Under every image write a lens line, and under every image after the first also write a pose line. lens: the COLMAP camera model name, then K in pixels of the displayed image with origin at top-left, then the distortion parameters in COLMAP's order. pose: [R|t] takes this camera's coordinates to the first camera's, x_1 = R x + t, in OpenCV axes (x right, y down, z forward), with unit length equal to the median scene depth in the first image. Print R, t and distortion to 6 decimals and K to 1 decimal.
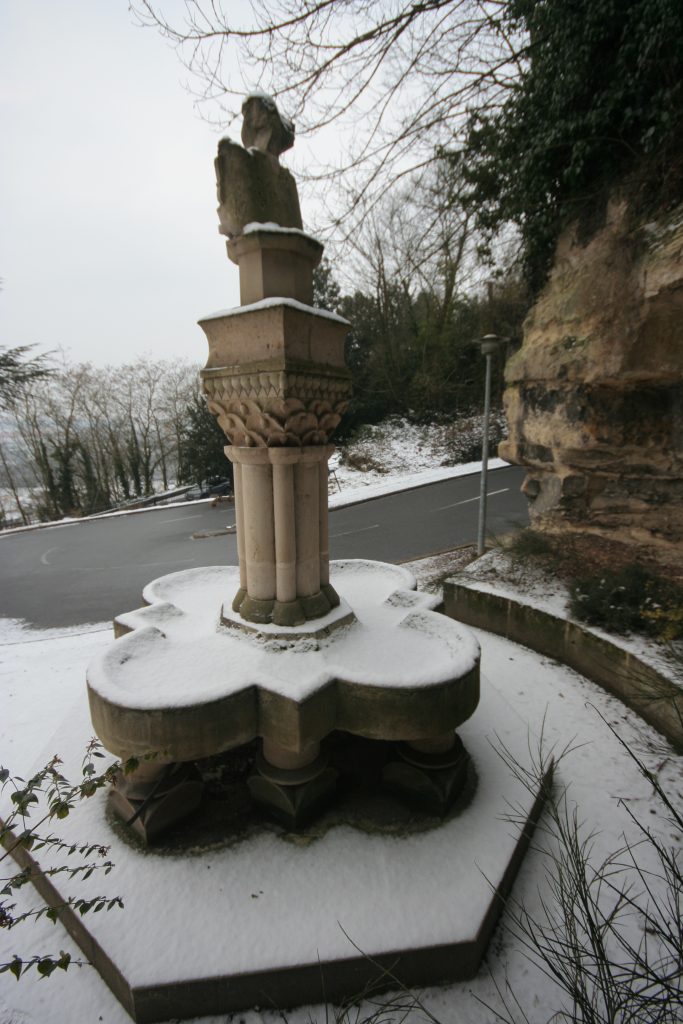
lens RADIAL K [[470.9, 0, 328.0], [0, 470.9, 509.7], [0, 0, 1]] dist [-0.000785, 0.001101]
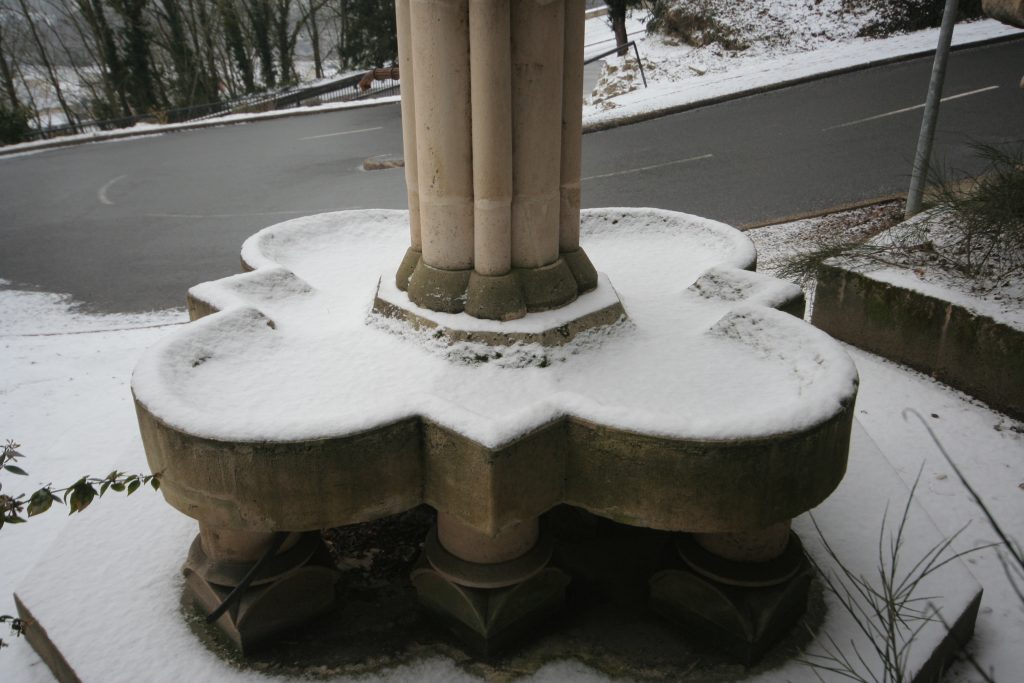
lens RADIAL K [[883.1, 0, 510.6], [0, 883.1, 334.9], [0, 0, 1]] dist [0.003731, 0.026323]
pose [[0.991417, 0.061334, -0.115455, 0.037888], [-0.033085, 0.972080, 0.232305, 0.022723], [0.126480, -0.226491, 0.965766, 0.024440]]
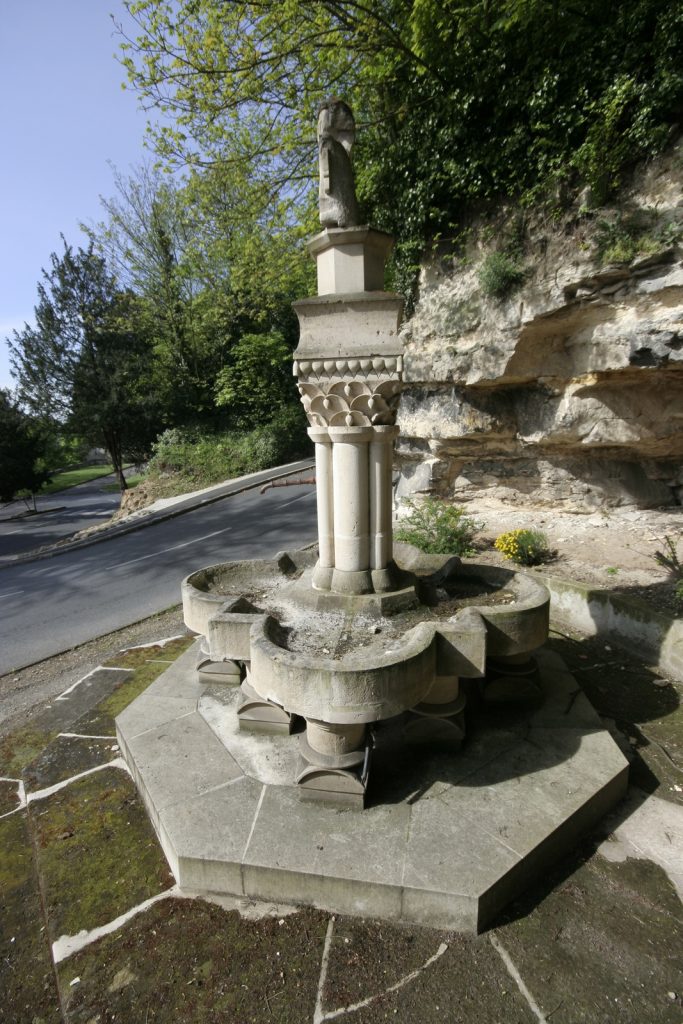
lens RADIAL K [[470.9, 0, 335.4], [0, 470.9, 510.1], [0, 0, 1]] dist [-0.000785, 0.001101]
pose [[0.882104, -0.087372, 0.462881, -0.510207], [0.094316, 0.995509, 0.008171, 0.031492], [-0.461516, 0.036449, 0.886383, 0.063785]]
